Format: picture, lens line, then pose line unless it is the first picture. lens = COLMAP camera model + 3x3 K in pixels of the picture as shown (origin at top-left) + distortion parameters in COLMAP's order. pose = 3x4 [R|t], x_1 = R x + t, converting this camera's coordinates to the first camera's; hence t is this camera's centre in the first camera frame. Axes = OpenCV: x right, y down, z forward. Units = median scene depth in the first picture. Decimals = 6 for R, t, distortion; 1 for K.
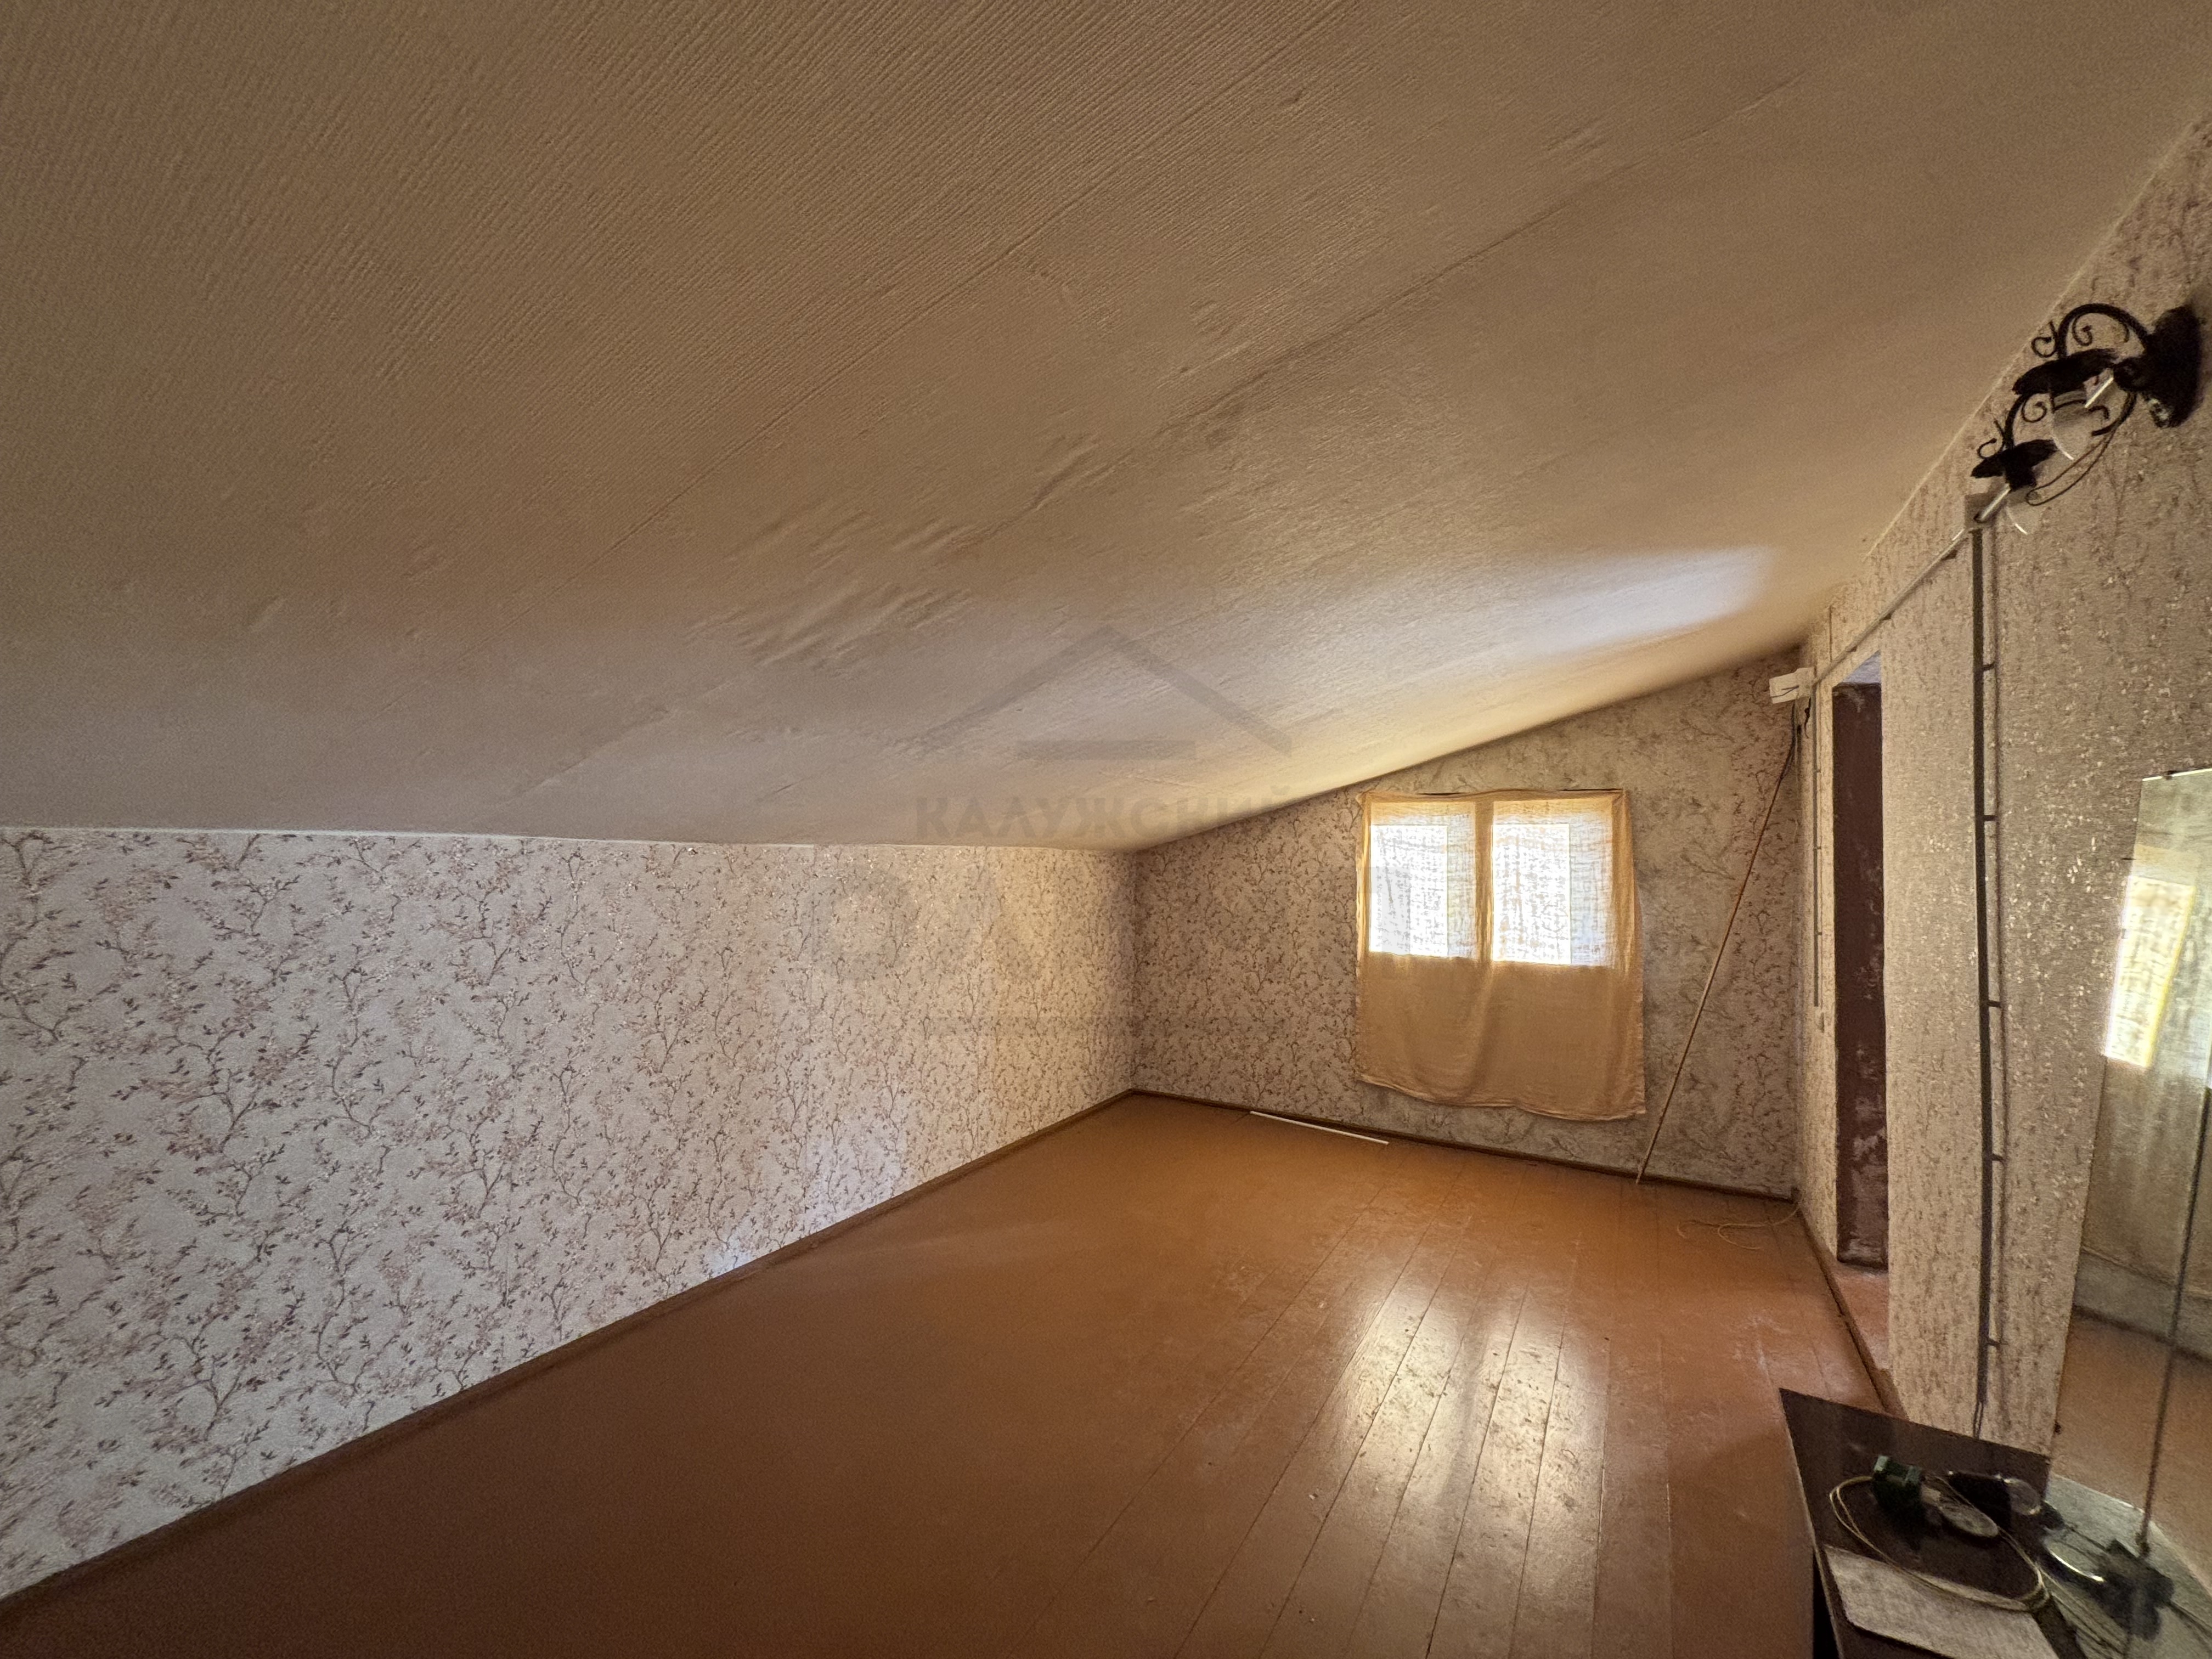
lens RADIAL K [[891.4, 0, 1109.4], [0, 891.4, 819.8], [0, 0, 1]] dist [0.001947, -0.000588]
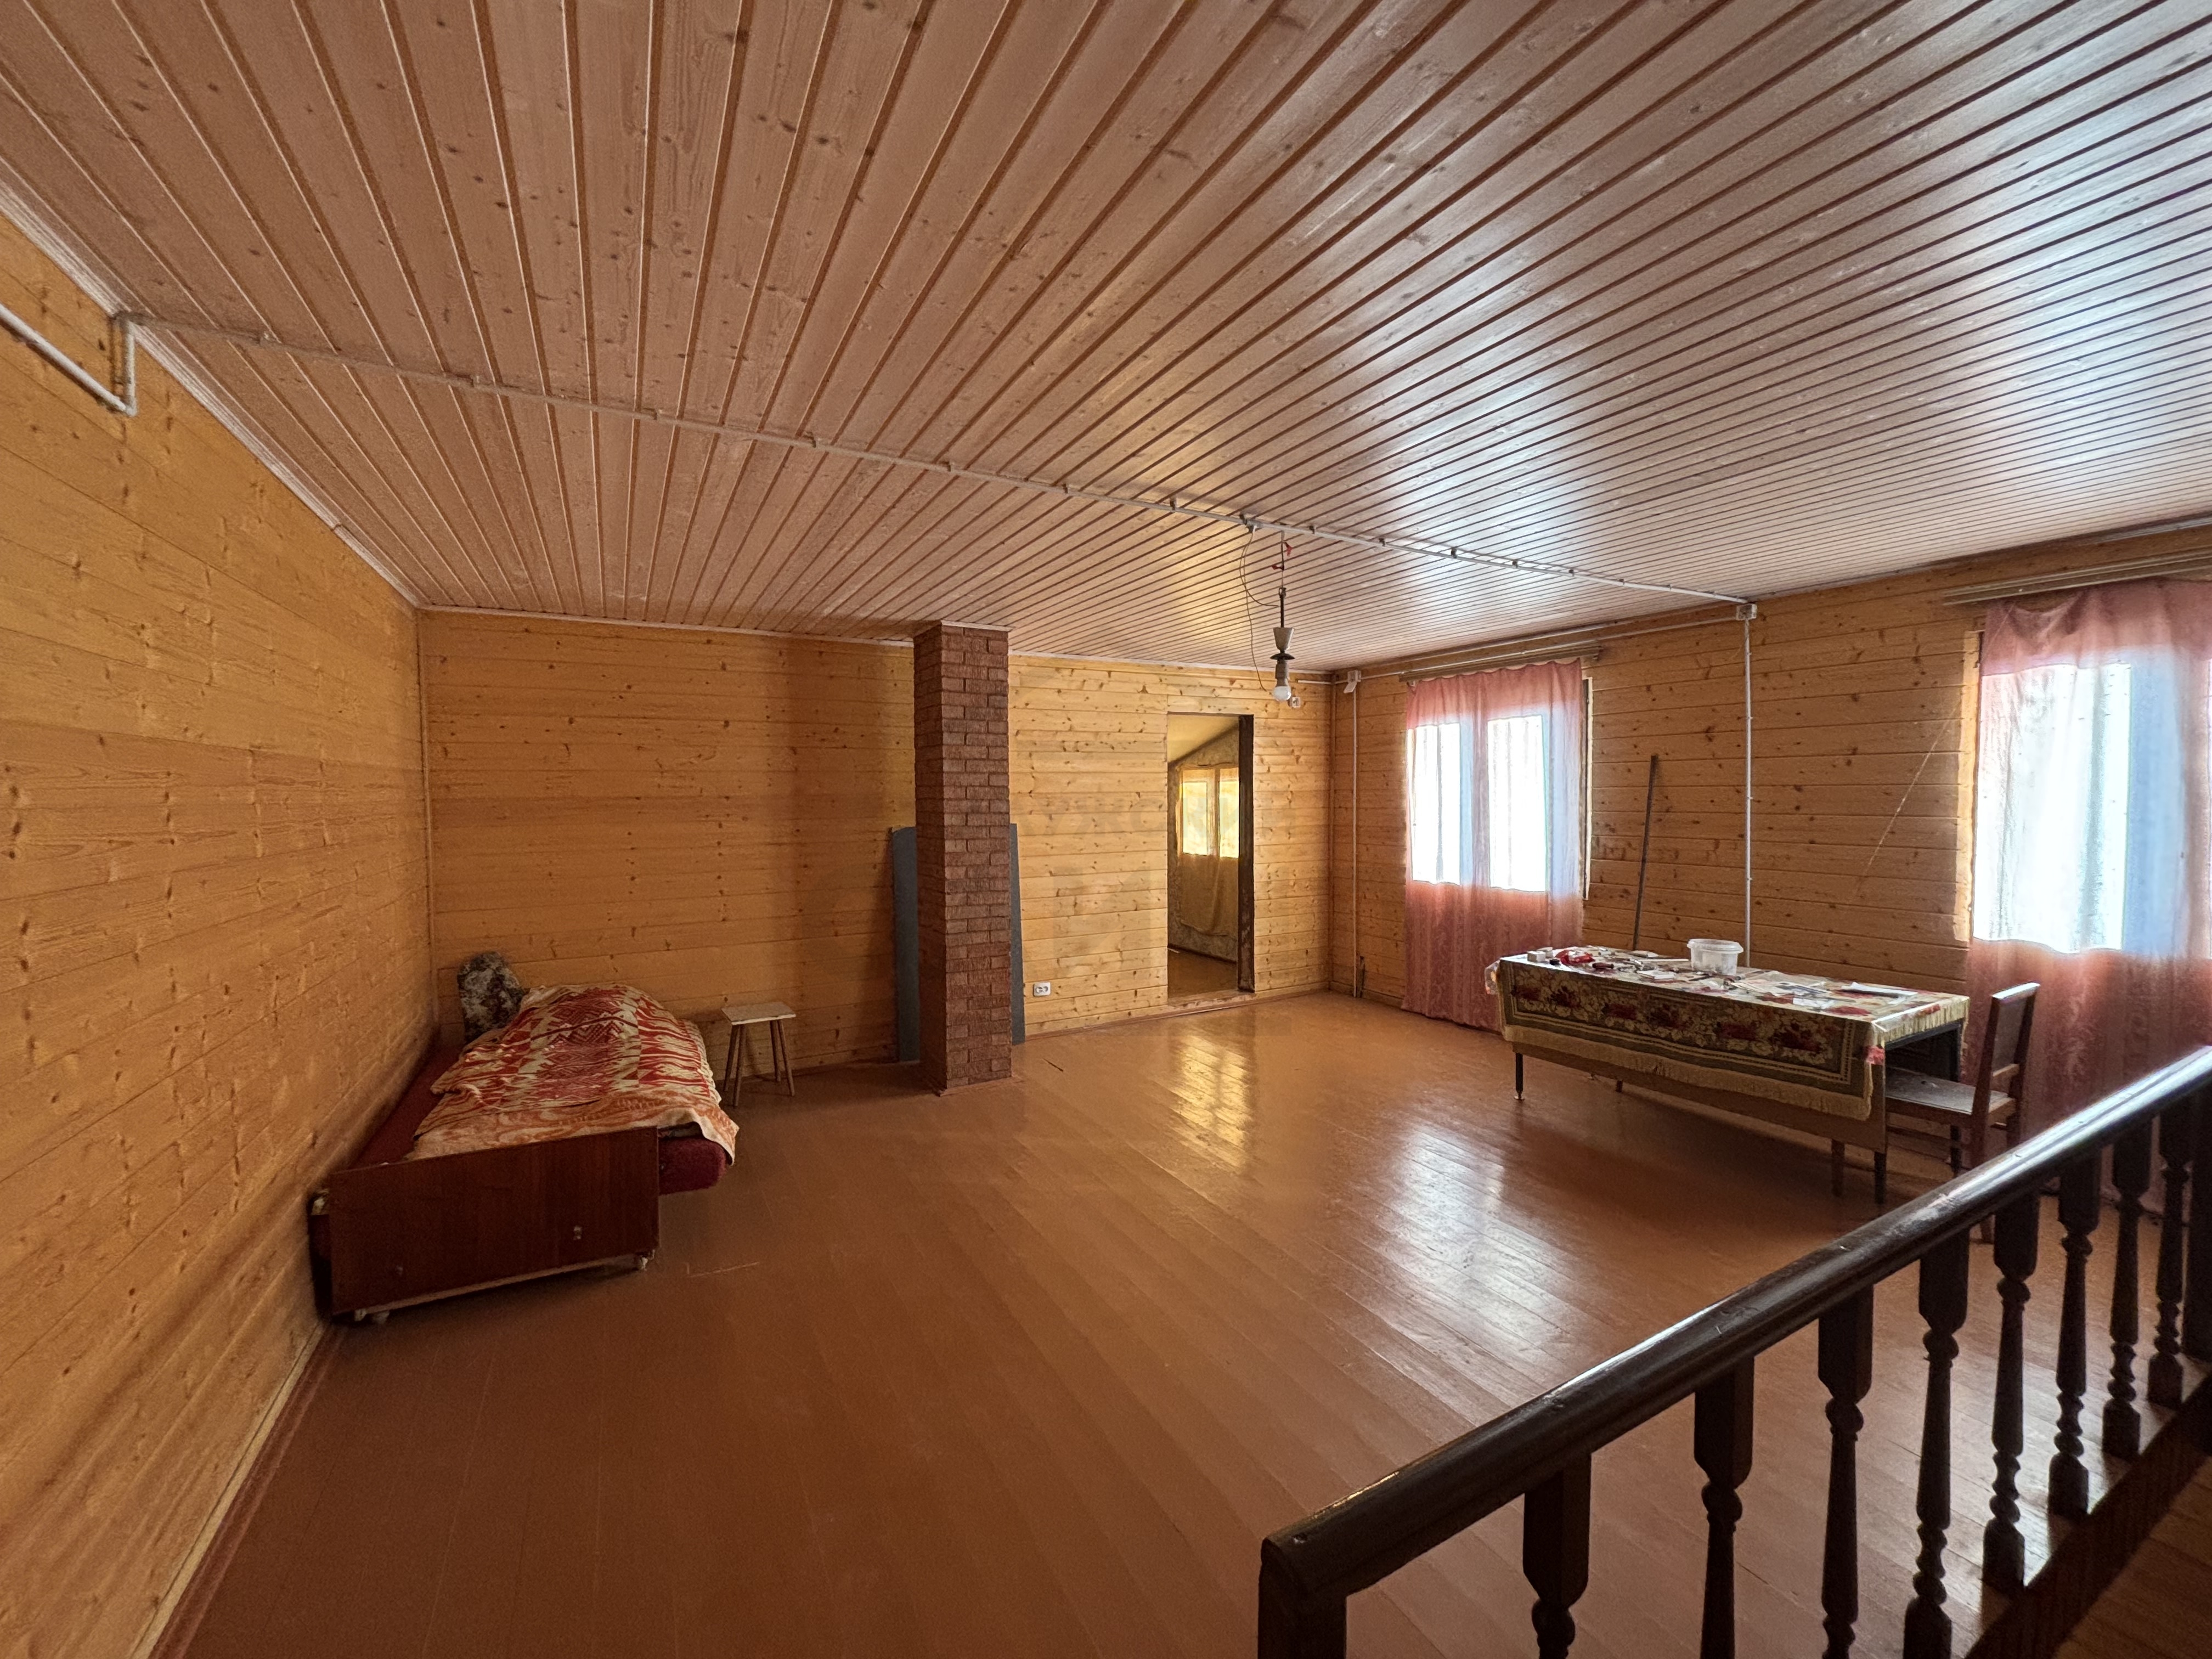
lens RADIAL K [[891.4, 0, 1108.8], [0, 891.4, 827.5], [0, 0, 1]] dist [0.001947, -0.000588]
pose [[0.862524, -0.012370, -0.505865, 0.846392], [0.051827, 0.996603, 0.063999, -0.020952], [0.503355, -0.081418, 0.860235, -0.496179]]
